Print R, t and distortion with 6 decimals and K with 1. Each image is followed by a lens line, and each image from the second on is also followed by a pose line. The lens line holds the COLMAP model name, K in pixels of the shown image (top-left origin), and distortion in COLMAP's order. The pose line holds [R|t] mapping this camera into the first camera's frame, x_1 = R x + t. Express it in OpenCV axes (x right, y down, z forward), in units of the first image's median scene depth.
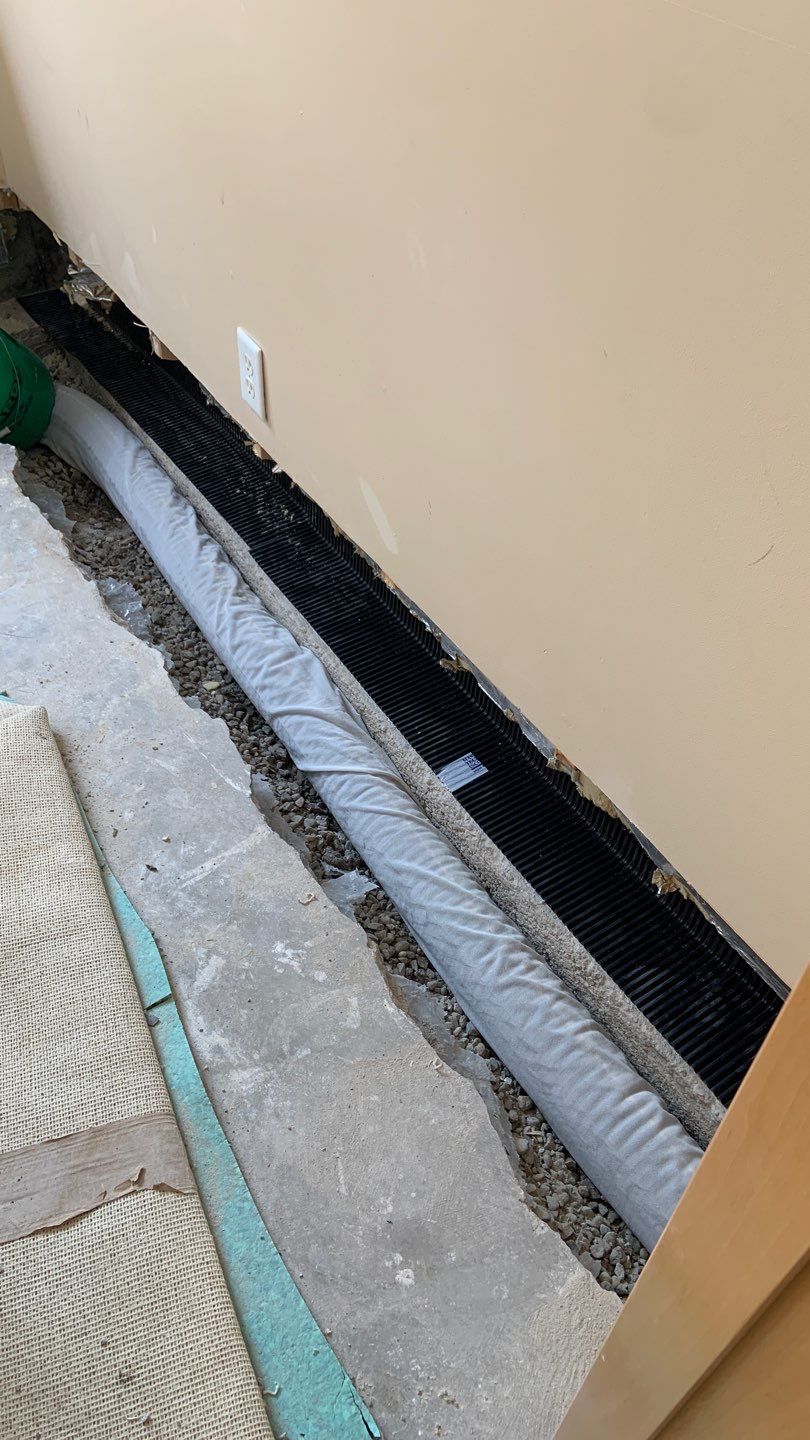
lens RADIAL K [[1041.1, 0, 410.2], [0, 1041.1, 691.4], [0, 0, 1]] dist [0.051436, 0.002697]
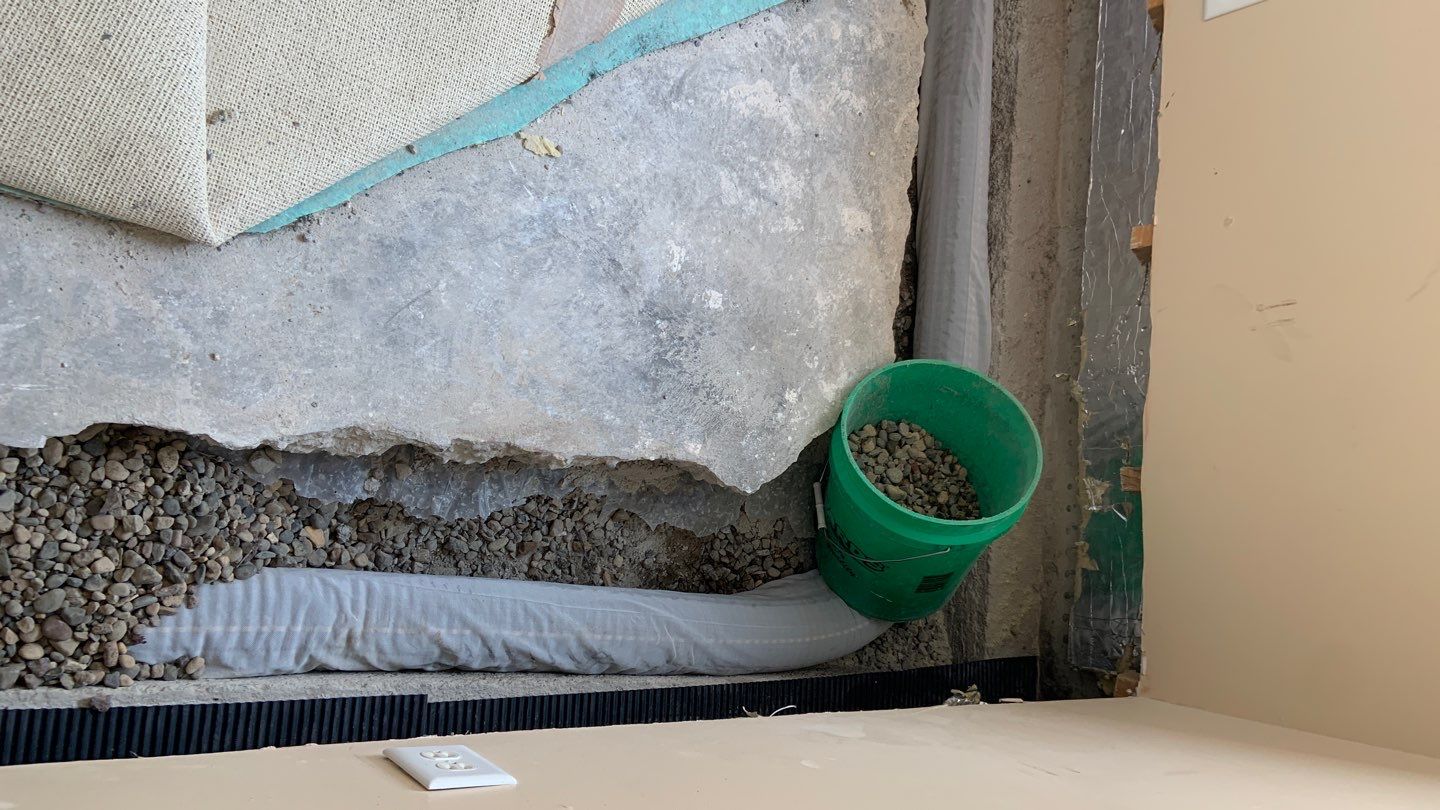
lens RADIAL K [[1085.9, 0, 749.8], [0, 1085.9, 407.2], [0, 0, 1]] dist [0.137545, -0.170188]
pose [[-0.494403, 0.759081, -0.423512, -0.092611], [-0.869211, -0.435203, 0.234671, -0.367440], [-0.006179, 0.484143, 0.874967, 0.284279]]
